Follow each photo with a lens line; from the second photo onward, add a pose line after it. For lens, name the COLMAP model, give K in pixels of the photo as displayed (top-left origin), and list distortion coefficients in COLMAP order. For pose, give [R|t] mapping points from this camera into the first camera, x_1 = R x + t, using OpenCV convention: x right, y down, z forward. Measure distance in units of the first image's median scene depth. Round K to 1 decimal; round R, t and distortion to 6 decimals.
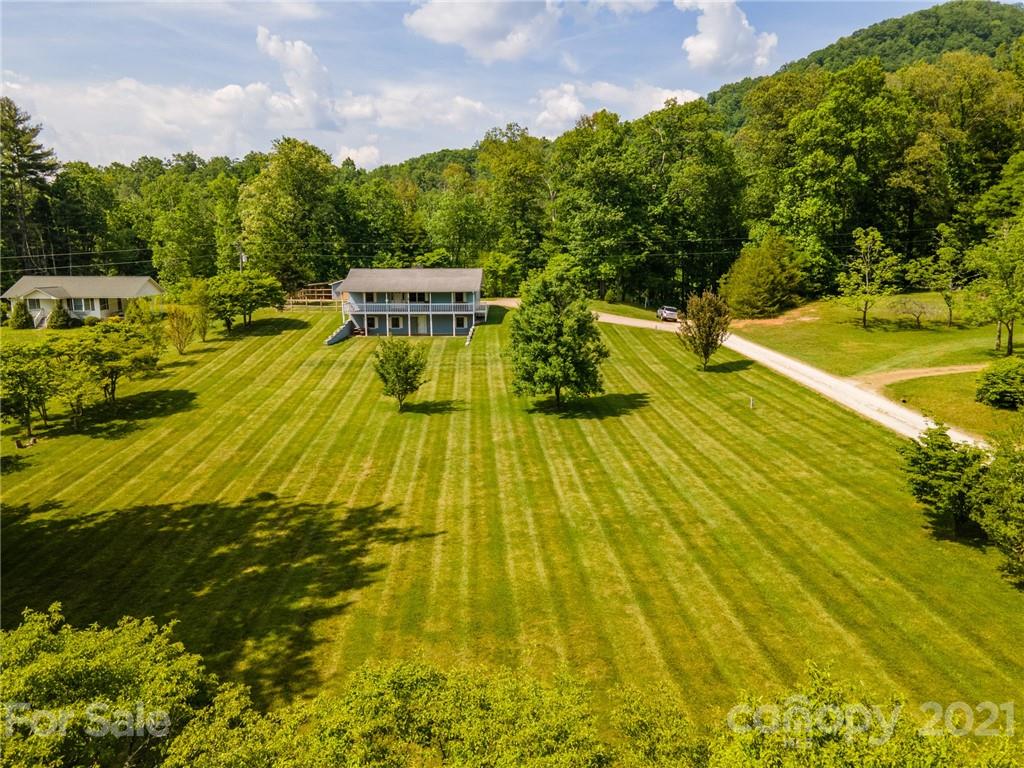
lens RADIAL K [[748.9, 0, 502.8], [0, 748.9, 382.7], [0, 0, 1]] dist [0.041708, 0.009338]
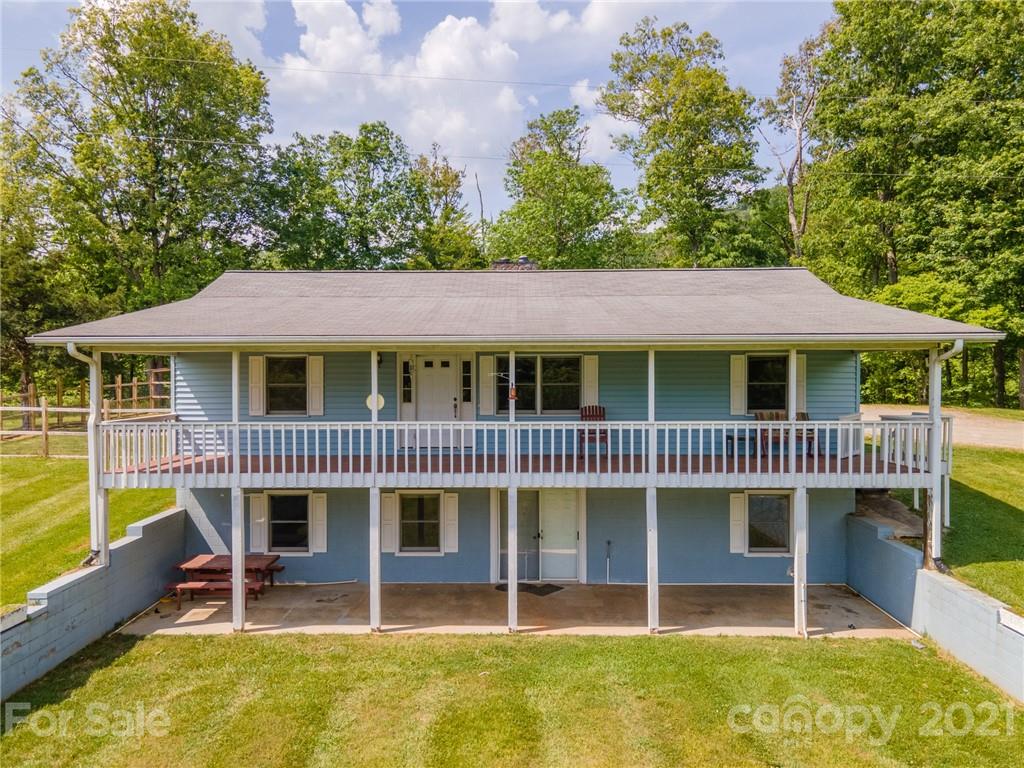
lens RADIAL K [[791.6, 0, 512.0], [0, 791.6, 384.0], [0, 0, 1]] dist [0.010774, 0.005349]
pose [[0.999997, 0.002269, 0.000306, -0.124227], [-0.002197, 0.988396, -0.151882, -0.087229], [-0.000647, 0.151881, 0.988399, 0.824811]]
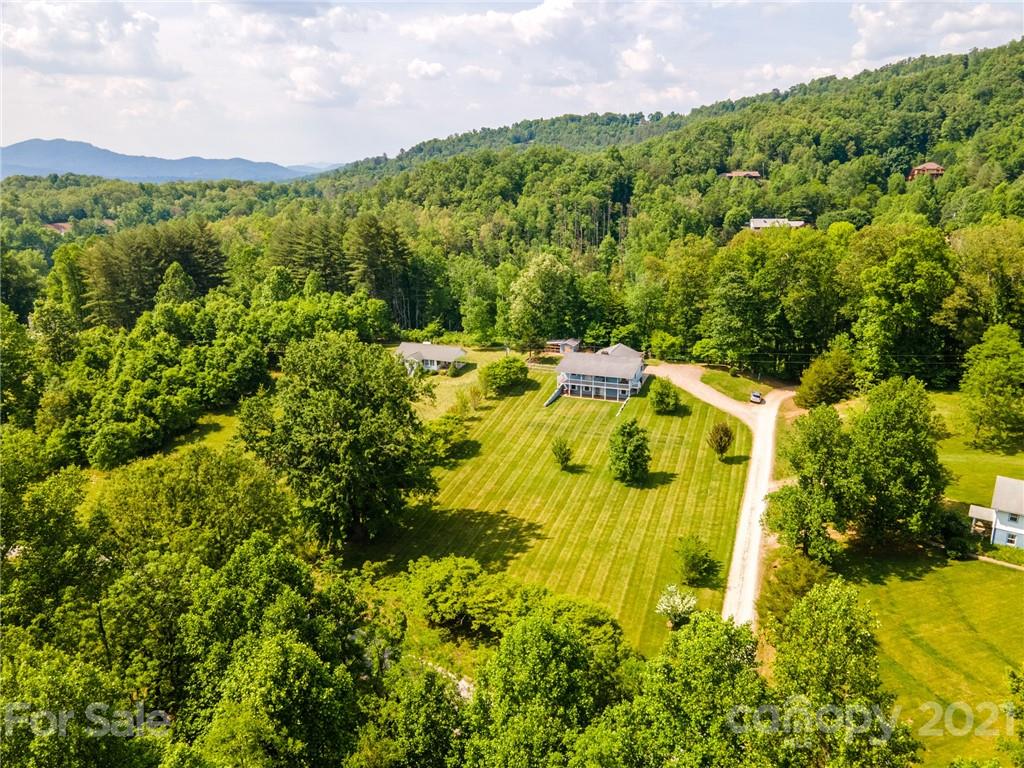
lens RADIAL K [[707.6, 0, 512.0], [0, 707.6, 384.0], [0, 0, 1]] dist [0.034268, -0.000689]
pose [[0.941092, 0.096854, -0.323983, 0.230989], [-0.066413, 0.992383, 0.103759, -0.253995], [0.331564, -0.076130, 0.940356, -0.625186]]
